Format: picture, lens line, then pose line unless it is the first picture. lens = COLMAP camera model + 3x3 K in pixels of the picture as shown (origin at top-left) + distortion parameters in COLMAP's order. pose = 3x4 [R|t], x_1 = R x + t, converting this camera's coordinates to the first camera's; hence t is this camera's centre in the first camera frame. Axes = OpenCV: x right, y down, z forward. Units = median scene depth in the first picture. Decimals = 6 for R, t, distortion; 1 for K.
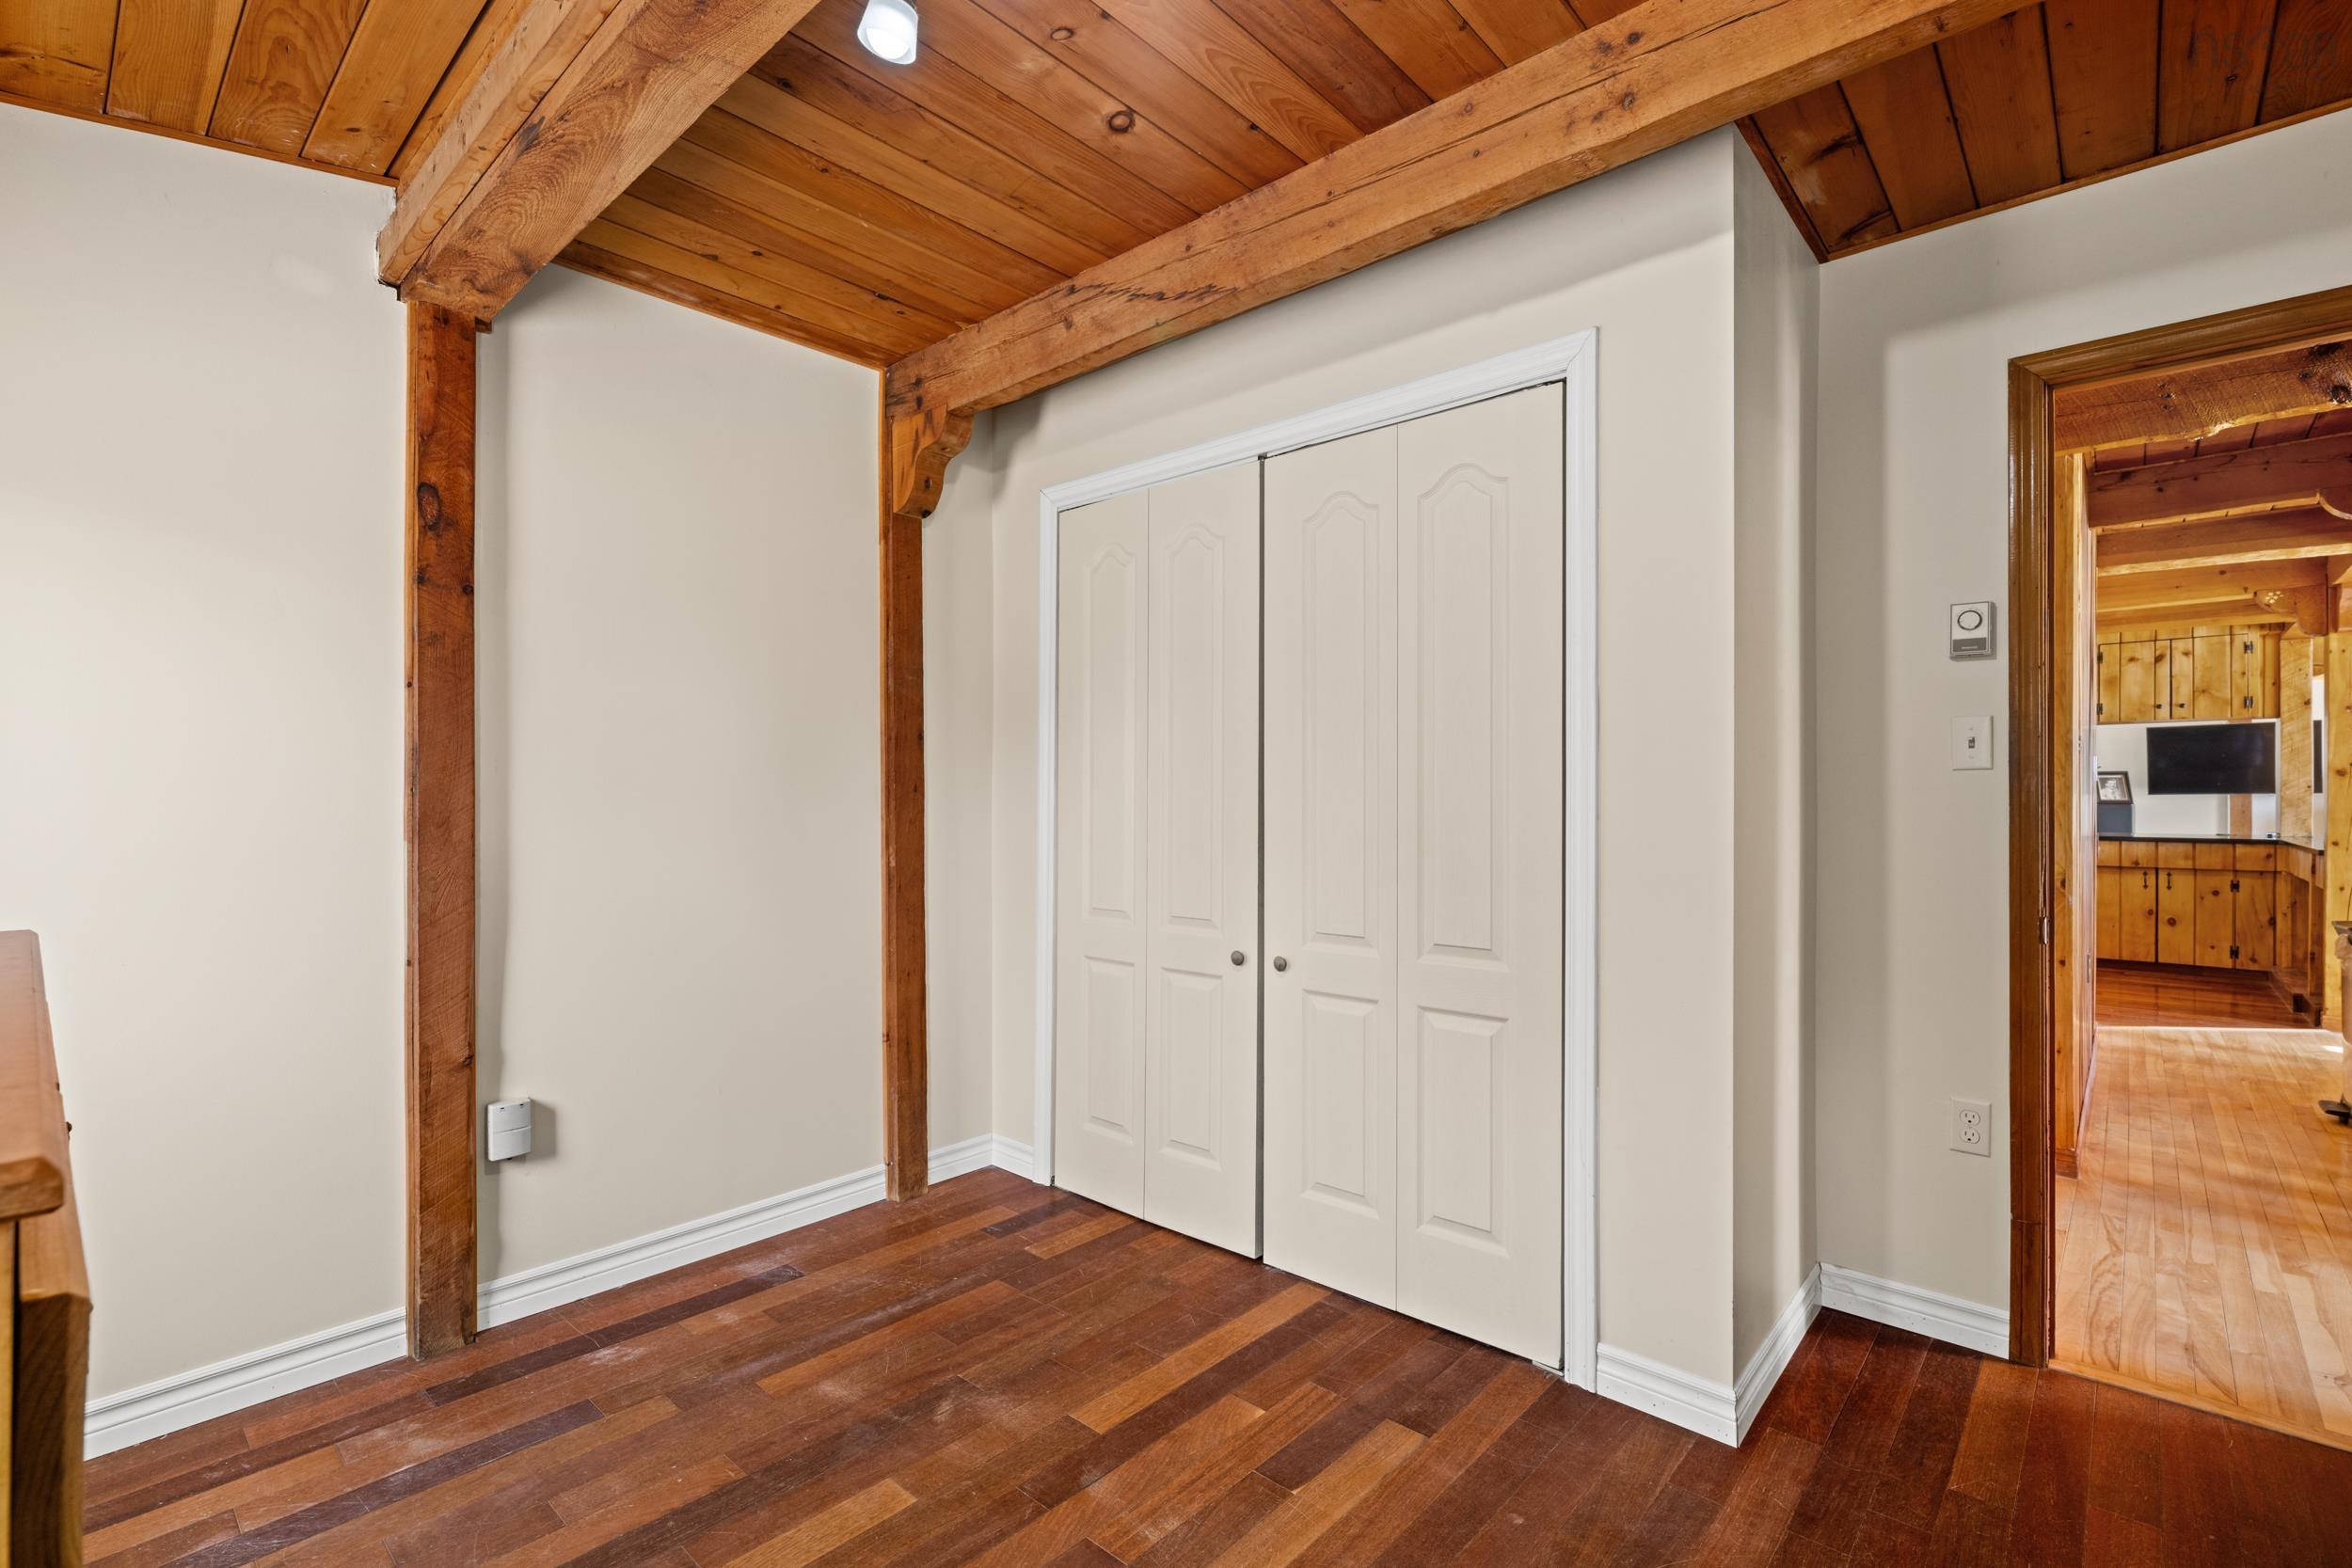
lens RADIAL K [[1062.2, 0, 1176.0], [0, 1062.2, 784.0], [0, 0, 1]] dist [-0.002321, -0.000478]
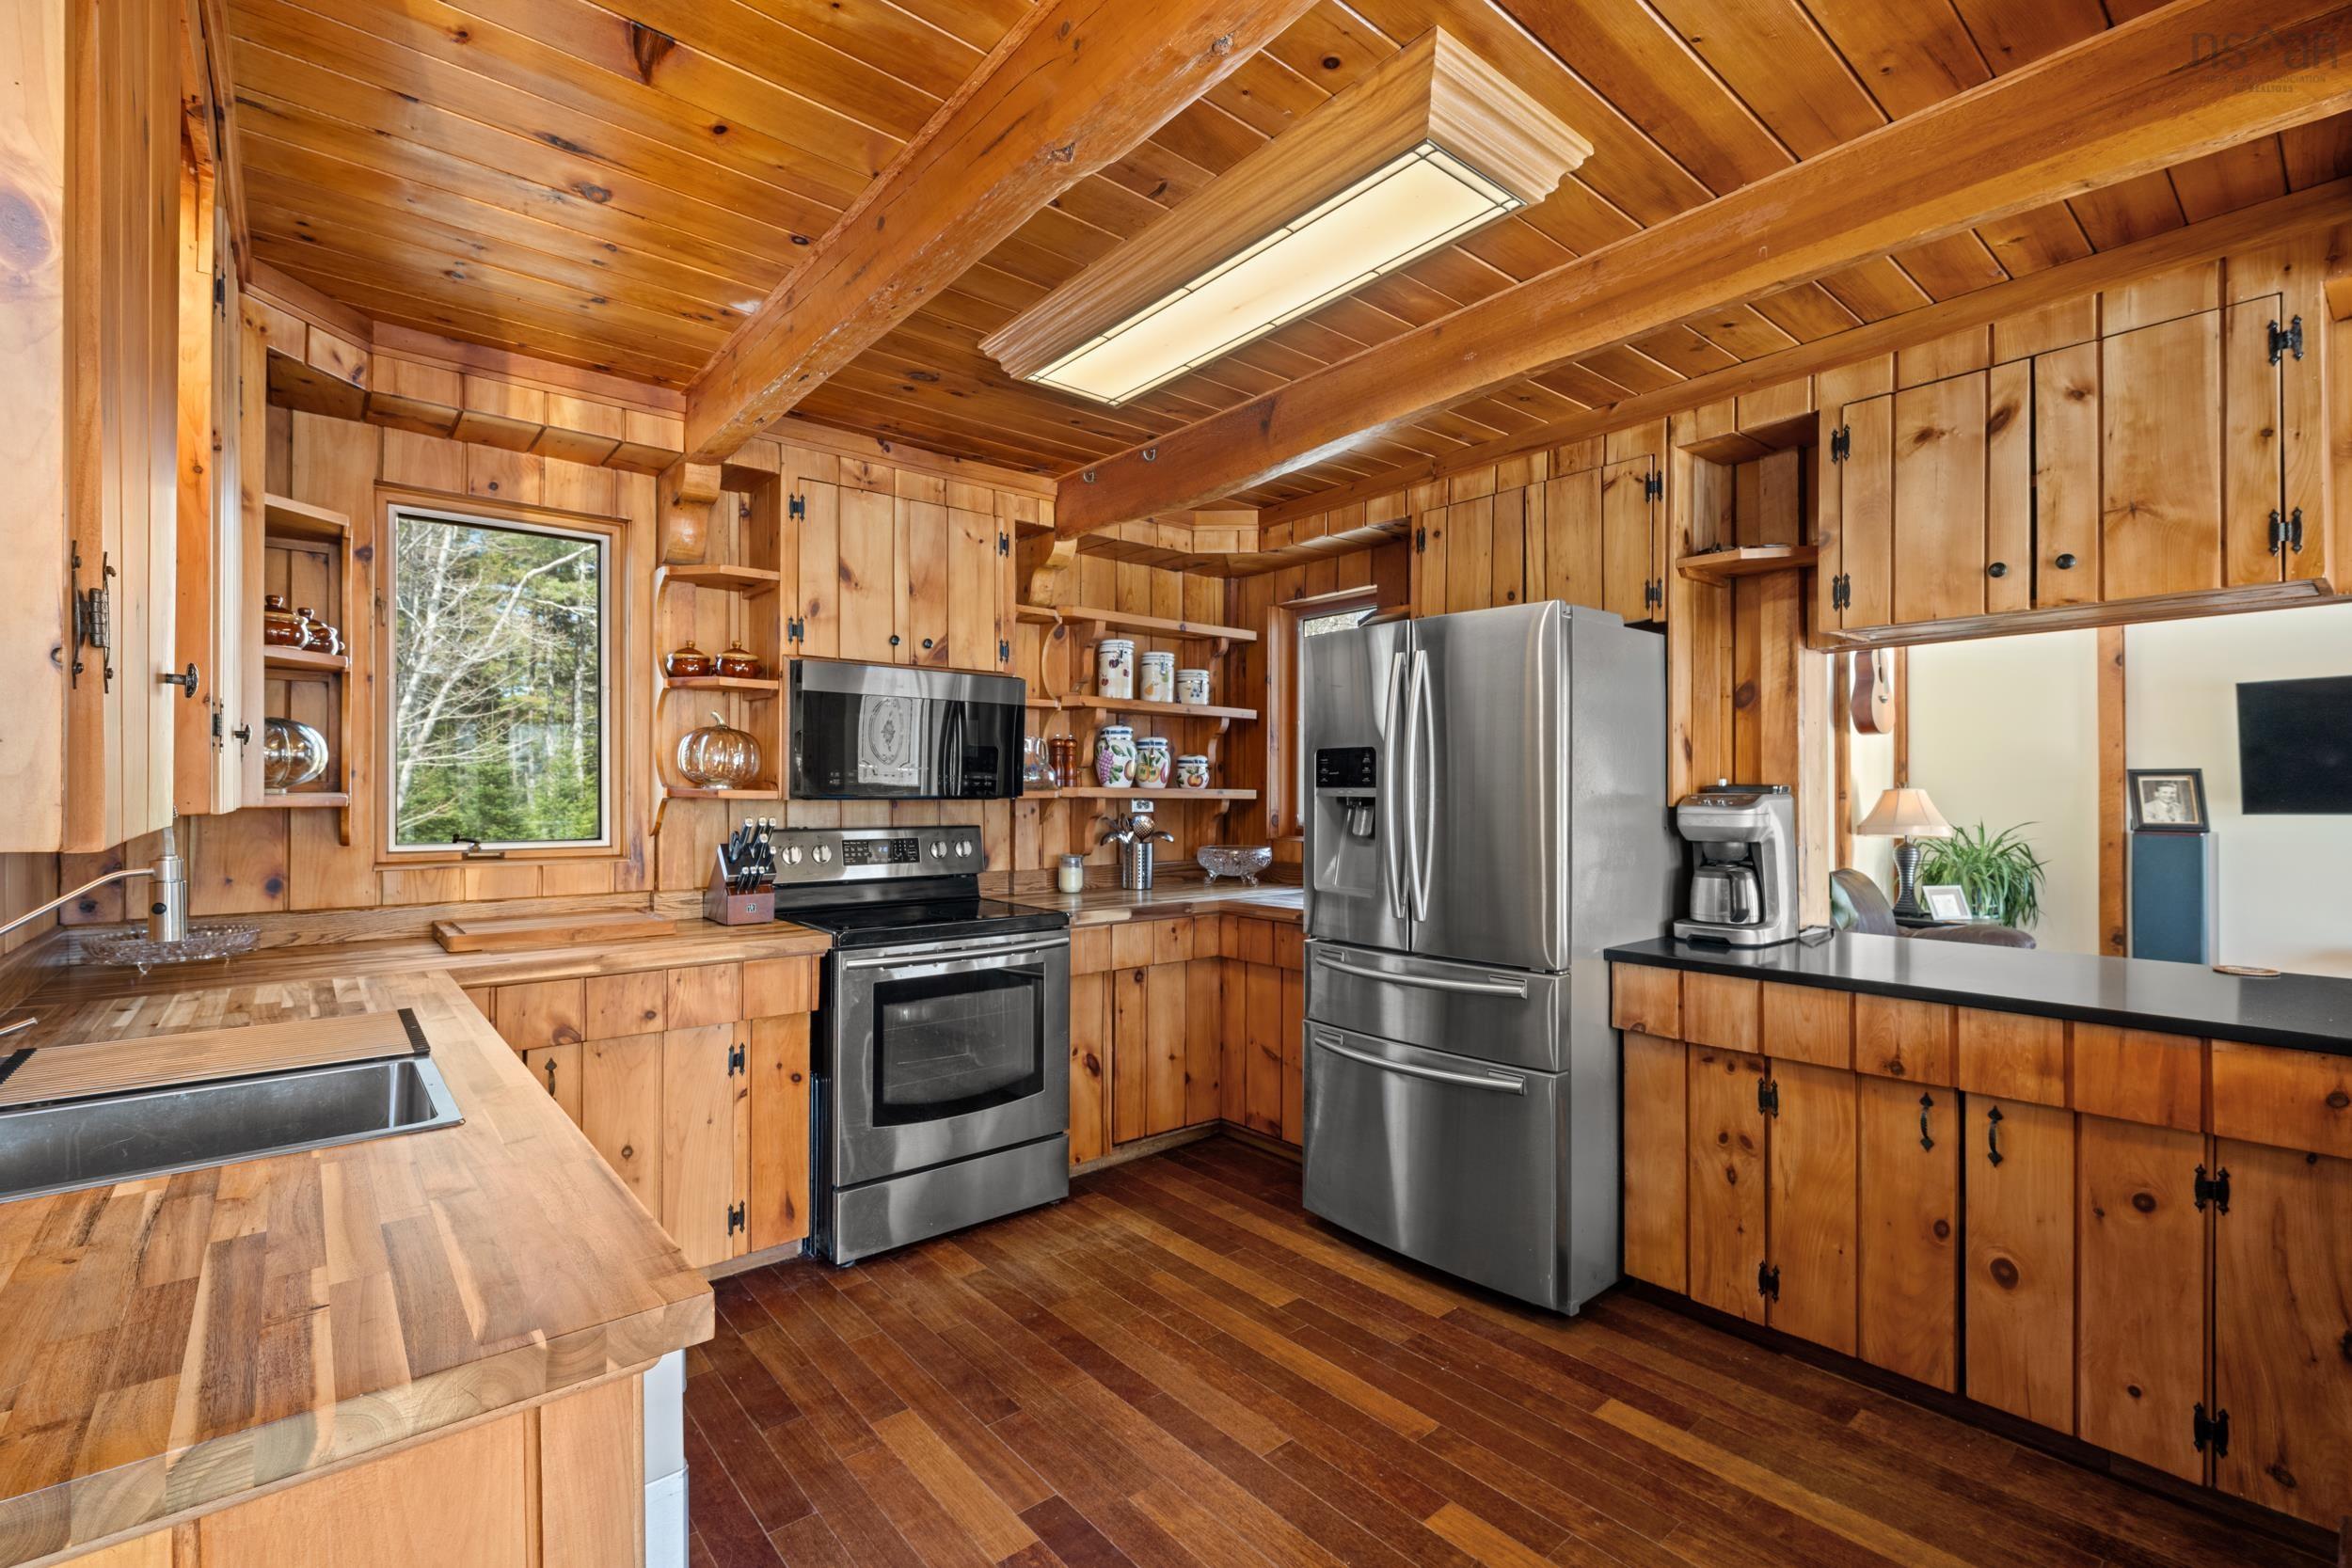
lens RADIAL K [[1053.6, 0, 1176.0], [0, 1053.6, 784.0], [0, 0, 1]] dist [0.000908, 0.000021]
pose [[0.992254, -0.001529, -0.124214, 0.737976], [0.001668, 0.999998, 0.001010, -0.009535], [0.124212, -0.001209, 0.992255, 0.668628]]
